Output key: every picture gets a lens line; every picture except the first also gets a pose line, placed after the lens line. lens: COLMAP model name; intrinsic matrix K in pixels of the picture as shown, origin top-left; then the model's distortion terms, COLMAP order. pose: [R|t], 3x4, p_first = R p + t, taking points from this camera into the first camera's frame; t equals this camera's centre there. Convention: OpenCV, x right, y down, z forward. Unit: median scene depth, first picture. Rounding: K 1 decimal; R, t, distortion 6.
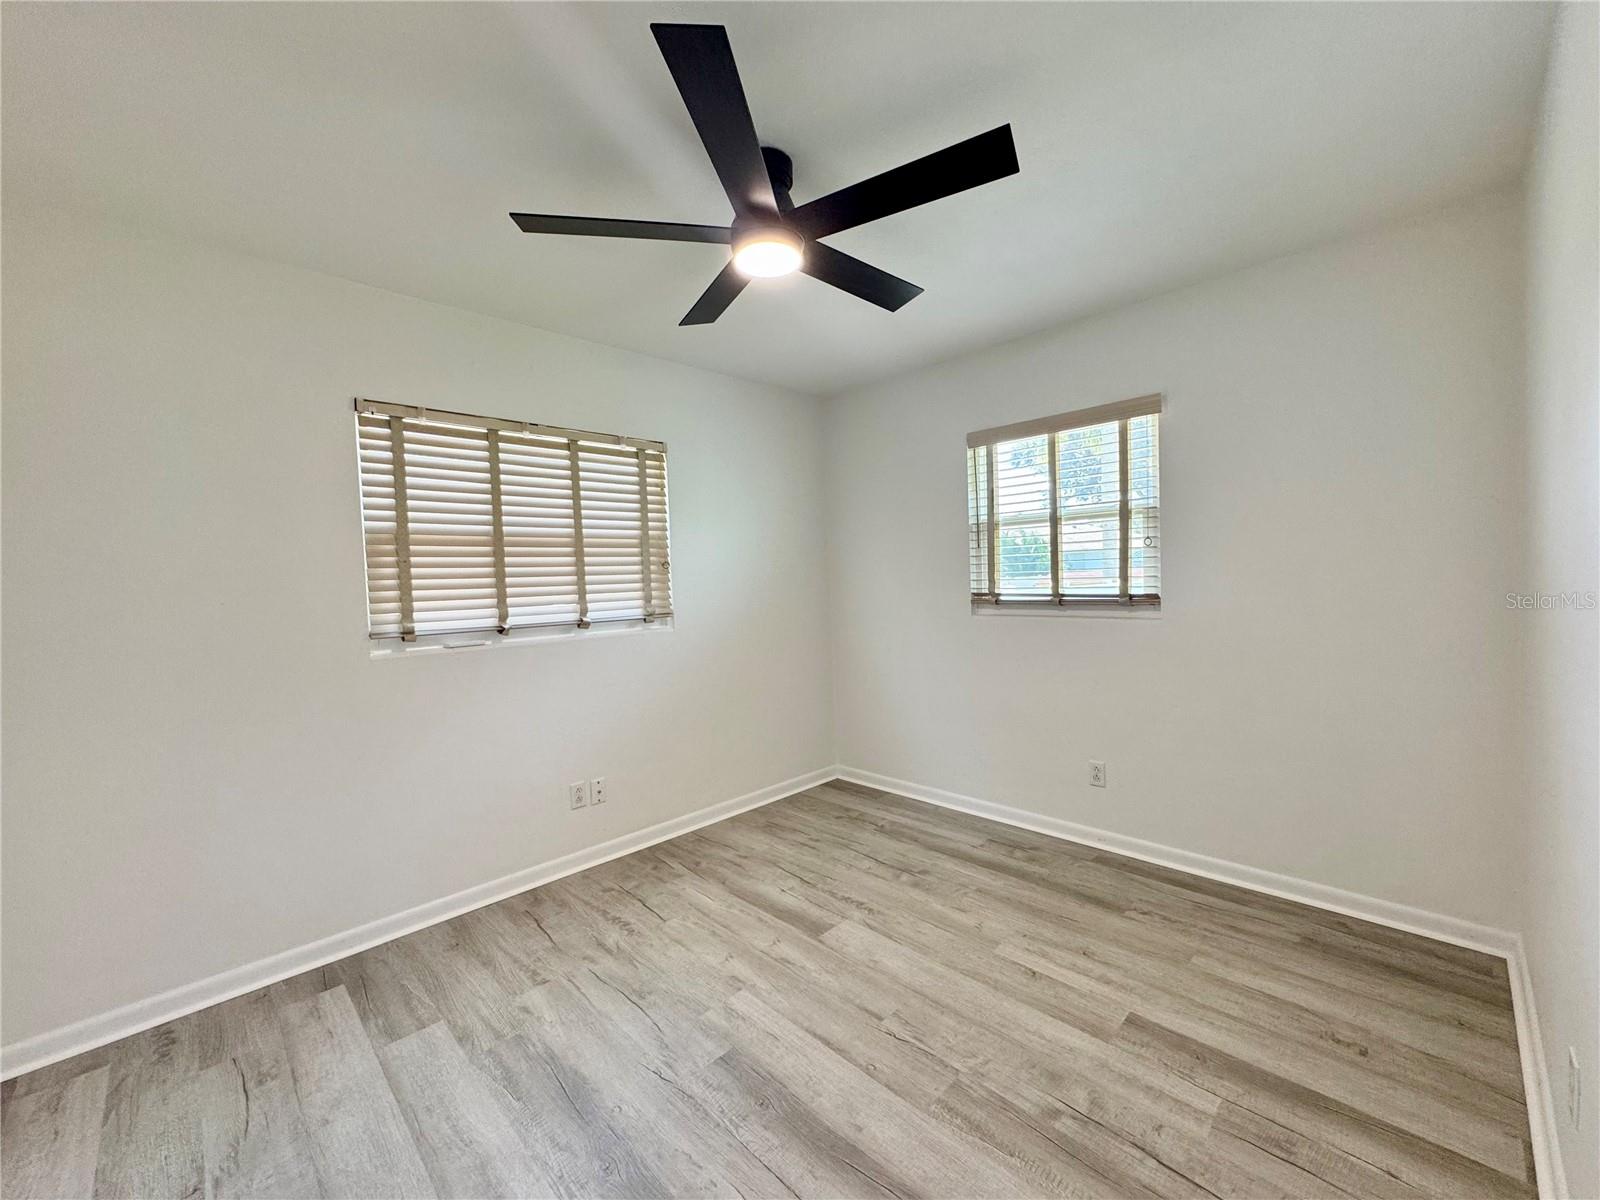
lens RADIAL K [[637.7, 0, 798.3], [0, 637.7, 601.2], [0, 0, 1]] dist [-0.002634, 0.001265]
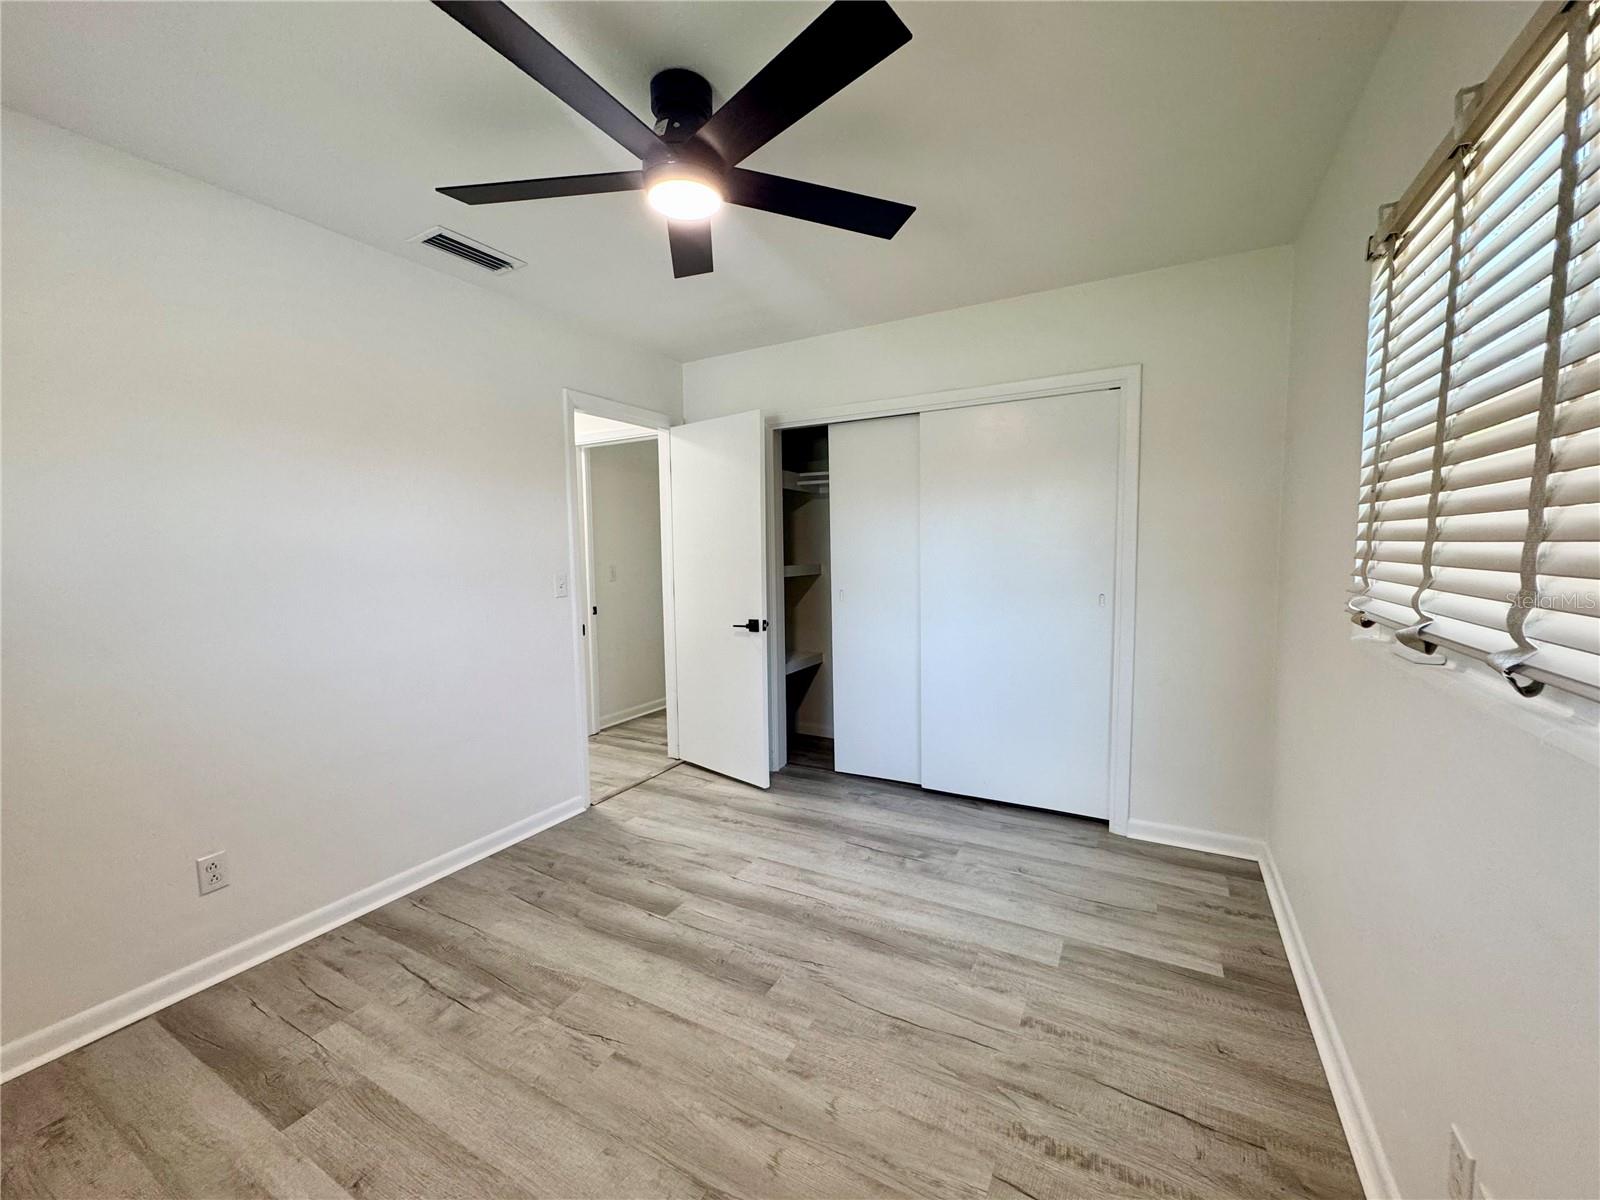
lens RADIAL K [[637.7, 0, 800.2], [0, 637.7, 600.4], [0, 0, 1]] dist [-0.002634, 0.001265]
pose [[-0.956292, 0.073429, -0.283043, 0.088340], [0.038634, 0.991199, 0.126615, -0.074738], [0.289849, 0.110146, -0.950713, 1.877820]]
